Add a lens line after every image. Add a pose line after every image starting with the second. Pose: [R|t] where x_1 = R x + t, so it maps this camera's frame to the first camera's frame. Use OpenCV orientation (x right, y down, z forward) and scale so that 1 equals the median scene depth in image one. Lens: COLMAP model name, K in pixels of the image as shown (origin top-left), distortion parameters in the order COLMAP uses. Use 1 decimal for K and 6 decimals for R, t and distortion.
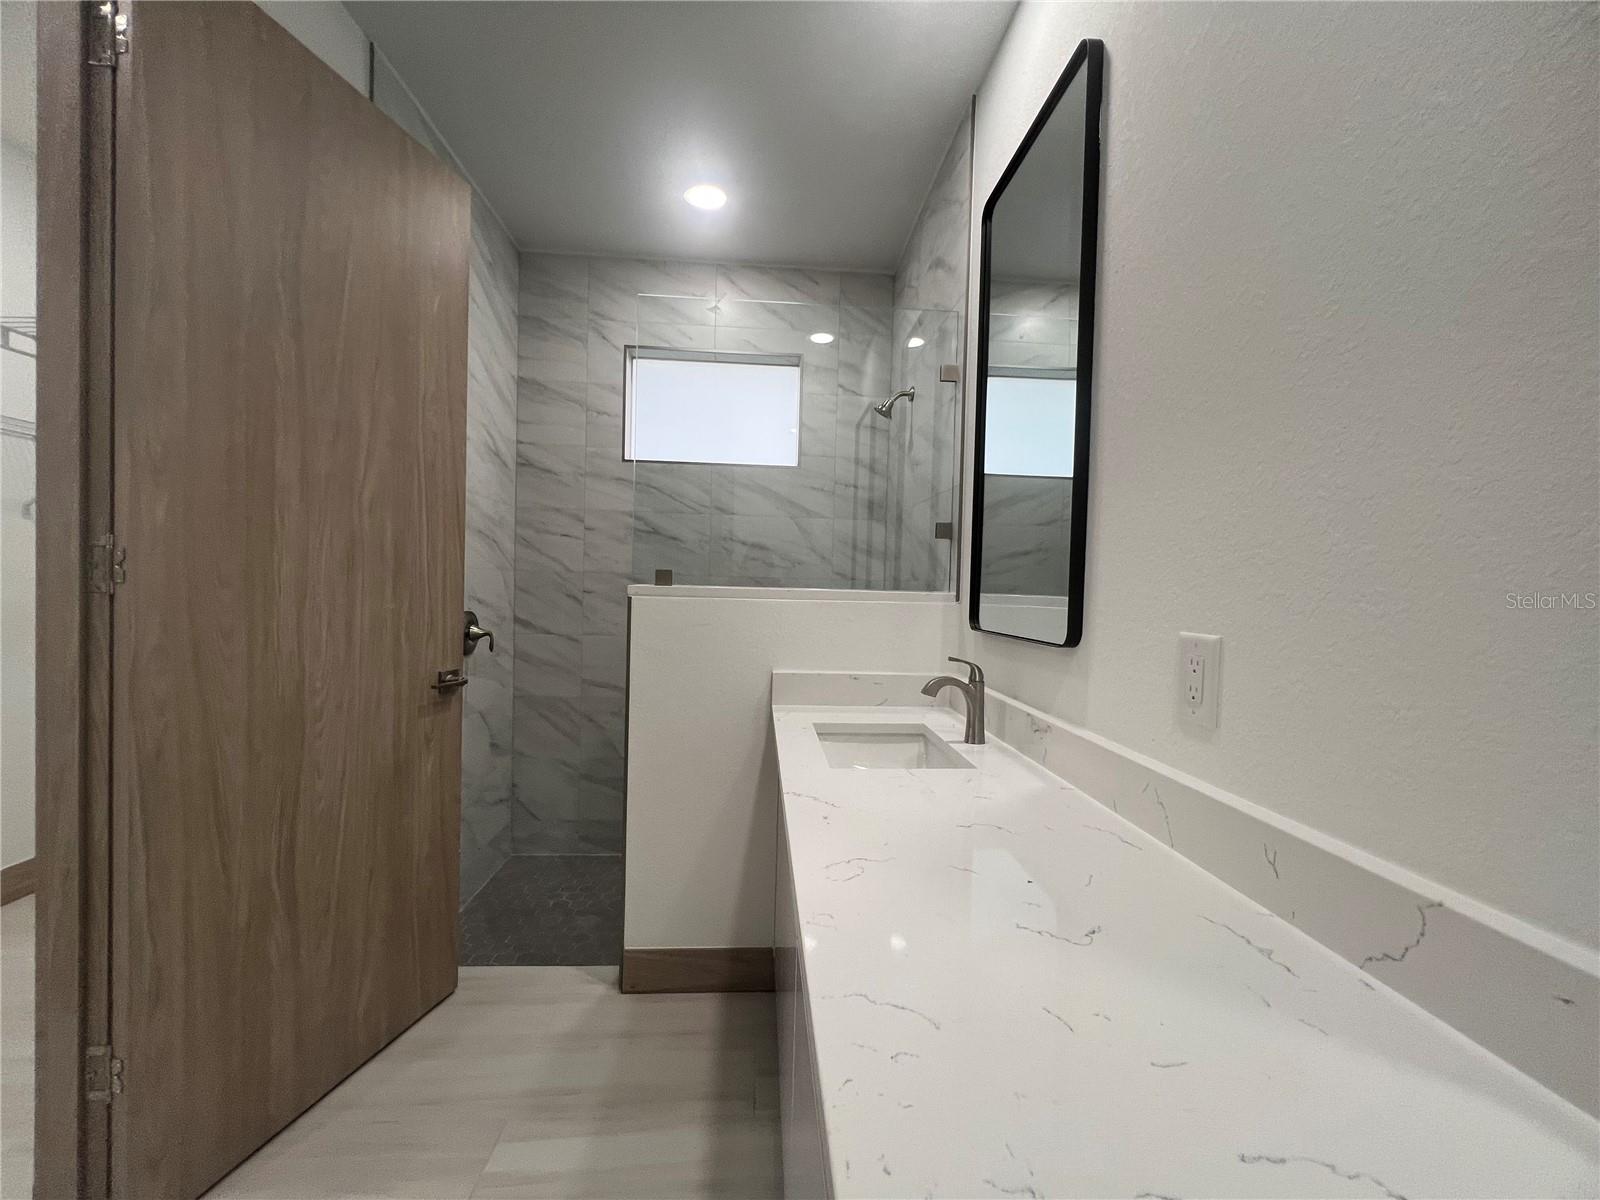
lens RADIAL K [[639.8, 0, 800.0], [0, 639.8, 601.7], [0, 0, 1]] dist [-0.003334, 0.001053]
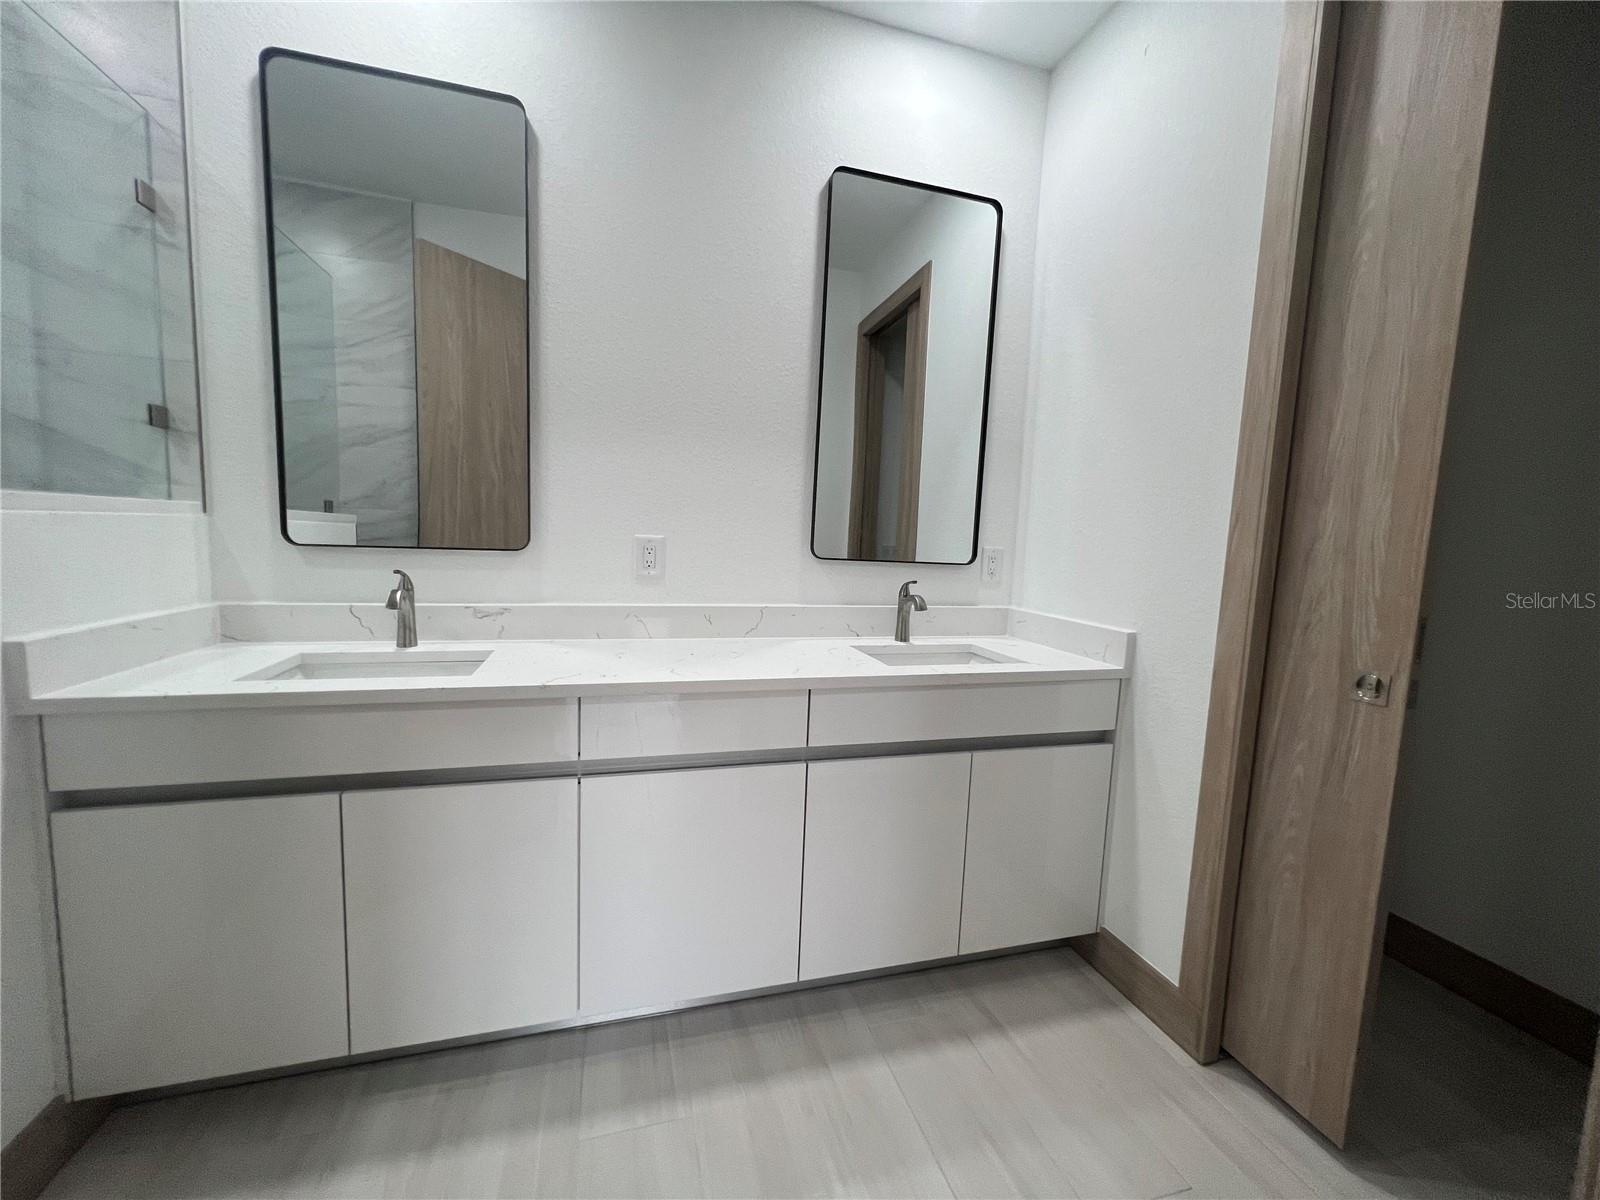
lens RADIAL K [[639.8, 0, 801.0], [0, 639.8, 599.4], [0, 0, 1]] dist [-0.003334, 0.001053]
pose [[-0.209003, -0.135150, 0.968531, -1.324937], [-0.020378, 0.990791, 0.133859, -0.027979], [-0.977703, 0.008240, -0.209832, 0.825145]]
